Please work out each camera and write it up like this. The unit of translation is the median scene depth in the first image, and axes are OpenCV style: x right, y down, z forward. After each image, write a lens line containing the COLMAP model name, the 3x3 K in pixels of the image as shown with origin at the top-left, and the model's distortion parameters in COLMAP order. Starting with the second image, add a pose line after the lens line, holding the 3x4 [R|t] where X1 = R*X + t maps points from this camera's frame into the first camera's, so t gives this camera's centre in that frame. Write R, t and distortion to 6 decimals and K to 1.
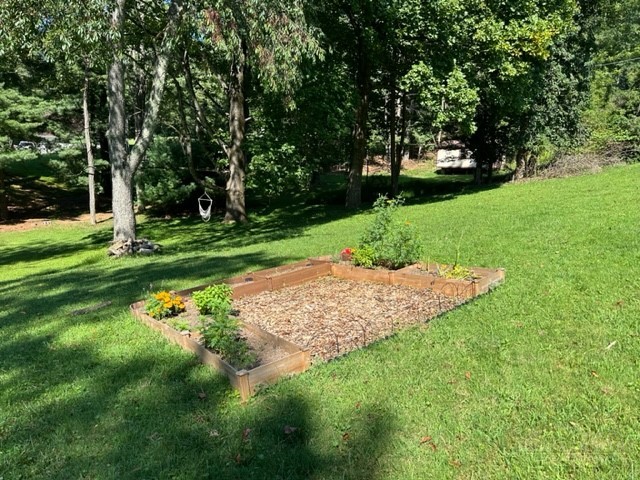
lens RADIAL K [[453.9, 0, 320.0], [0, 453.9, 240.0], [0, 0, 1]] dist [0.140202, -0.223796]
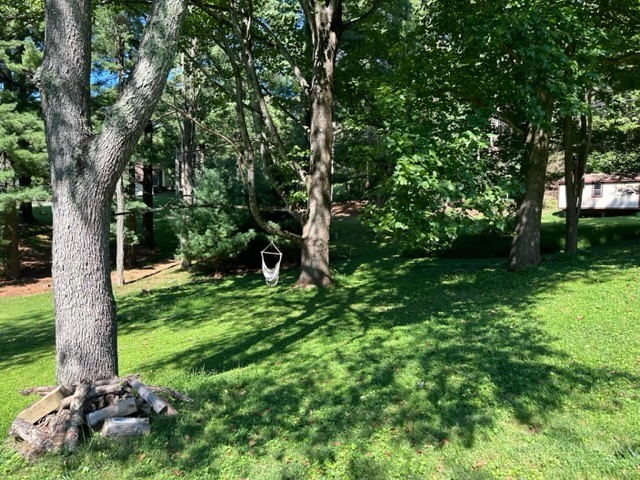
lens RADIAL K [[453.9, 0, 320.0], [0, 453.9, 240.0], [0, 0, 1]] dist [0.140202, -0.223796]
pose [[0.994006, -0.004921, -0.109211, -0.108843], [-0.006847, 0.994223, -0.107119, -0.037002], [0.109107, 0.107225, 0.988230, 0.356743]]
